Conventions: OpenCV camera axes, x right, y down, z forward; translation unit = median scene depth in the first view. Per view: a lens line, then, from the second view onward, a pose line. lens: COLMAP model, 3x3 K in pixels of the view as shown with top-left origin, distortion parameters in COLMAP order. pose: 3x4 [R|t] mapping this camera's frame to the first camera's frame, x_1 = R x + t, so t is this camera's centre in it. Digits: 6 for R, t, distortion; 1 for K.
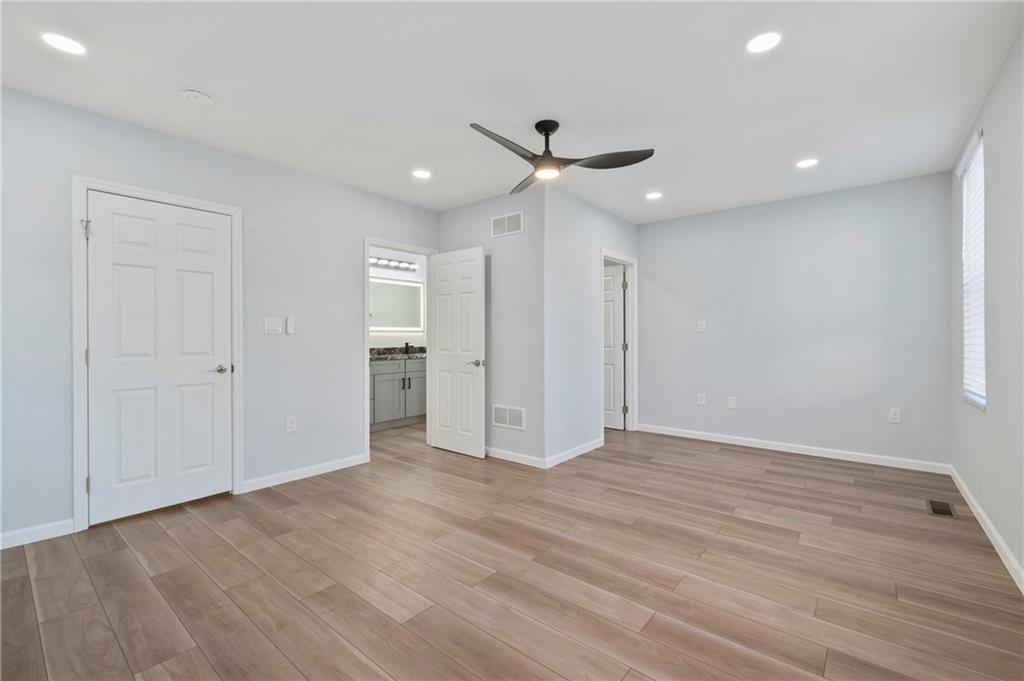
lens RADIAL K [[425.1, 0, 513.6], [0, 425.1, 338.1], [0, 0, 1]] dist [-0.001199, -0.000049]
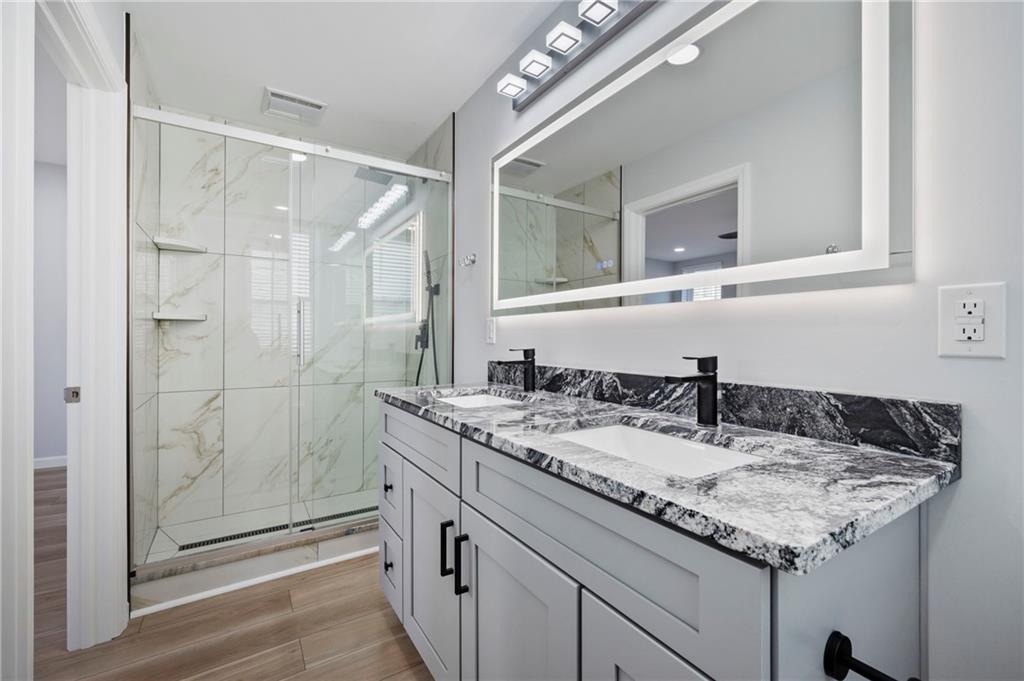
lens RADIAL K [[425.1, 0, 513.6], [0, 425.1, 338.1], [0, 0, 1]] dist [-0.001199, -0.000049]
pose [[-0.301483, 0.001746, -0.953470, -0.089220], [0.006747, 0.999977, -0.000302, 0.004037], [0.953448, -0.006525, -0.301488, 1.436688]]
